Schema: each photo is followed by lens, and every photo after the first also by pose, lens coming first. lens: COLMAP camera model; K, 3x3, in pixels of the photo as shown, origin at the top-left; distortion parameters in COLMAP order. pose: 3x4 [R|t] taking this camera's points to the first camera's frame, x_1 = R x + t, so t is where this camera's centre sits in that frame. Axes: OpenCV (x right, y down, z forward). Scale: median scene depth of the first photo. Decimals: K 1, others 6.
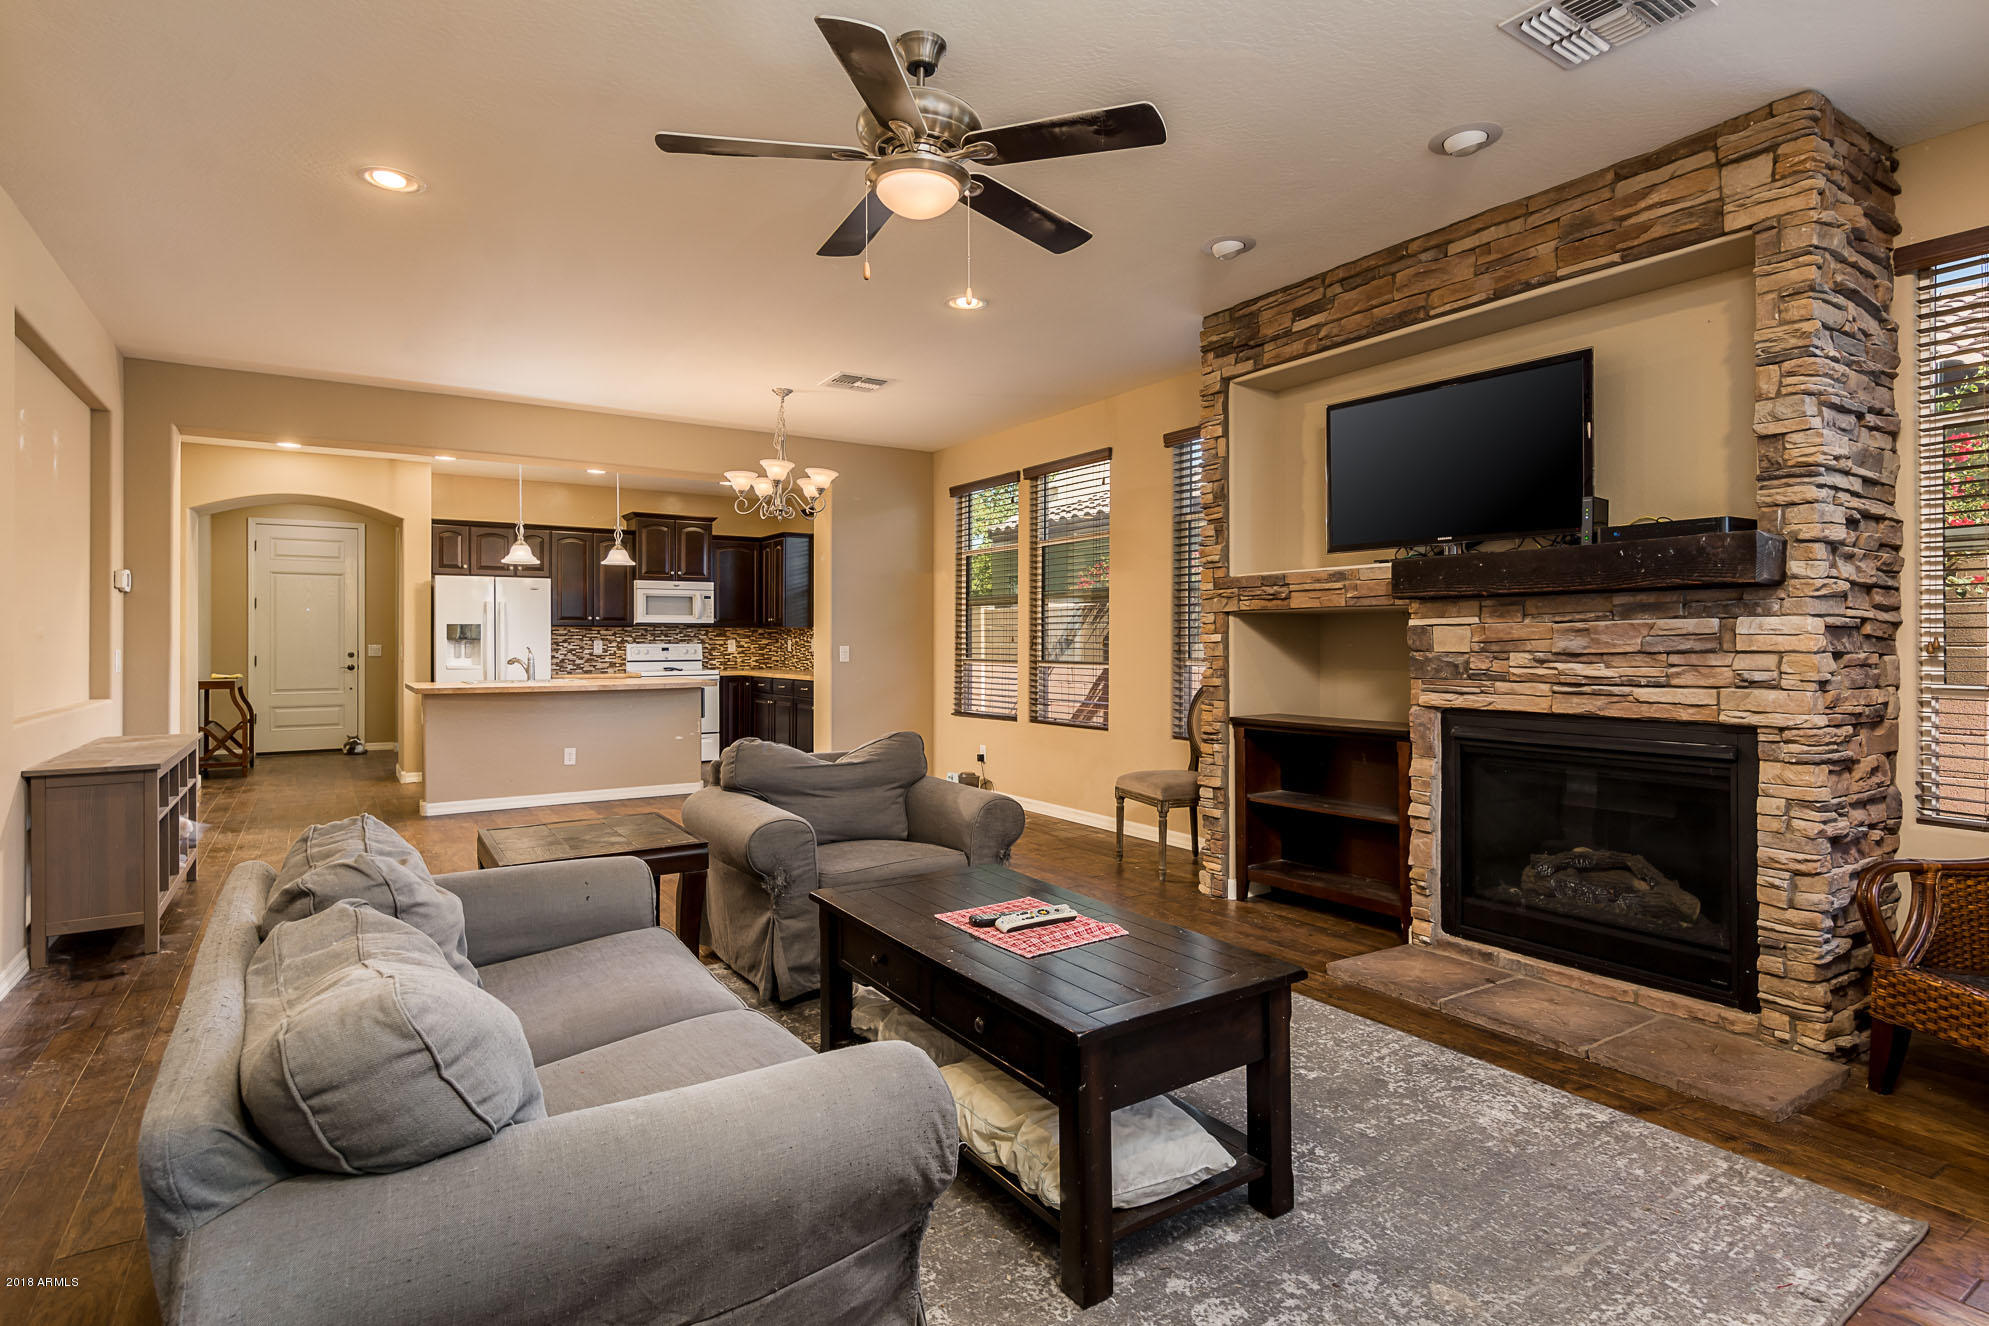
lens RADIAL K [[1010.8, 0, 1000.8], [0, 1010.8, 638.1], [0, 0, 1]] dist [0.005461, -0.000715]
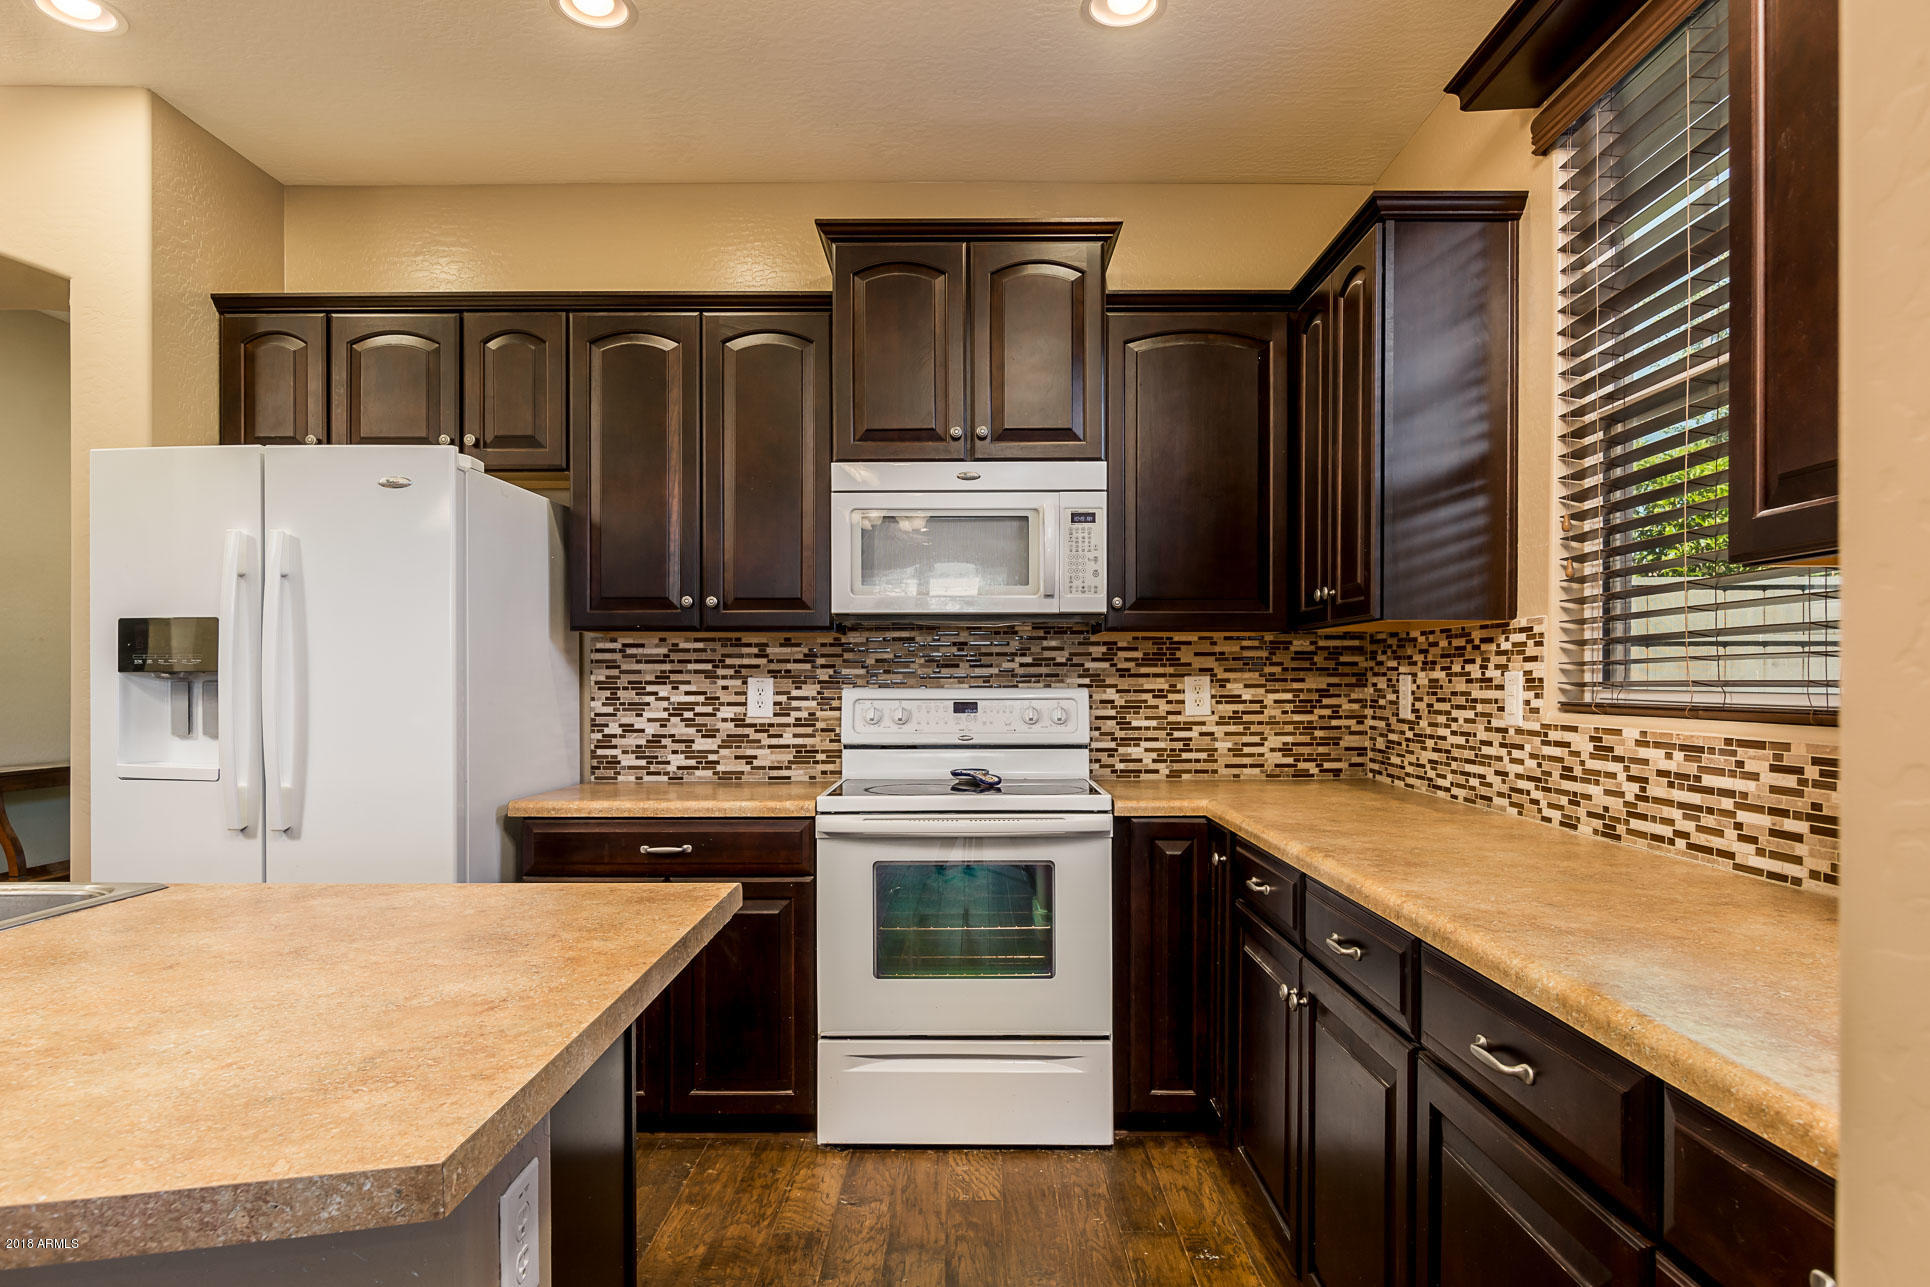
lens RADIAL K [[1121.3, 0, 970.8], [0, 1121.3, 679.1], [0, 0, 1]] dist [0.000965, -0.001901]
pose [[0.829954, 0.001086, -0.557831, -0.148917], [0.000187, 0.999998, 0.002224, 0.002159], [0.557832, -0.001950, 0.829952, 0.739615]]
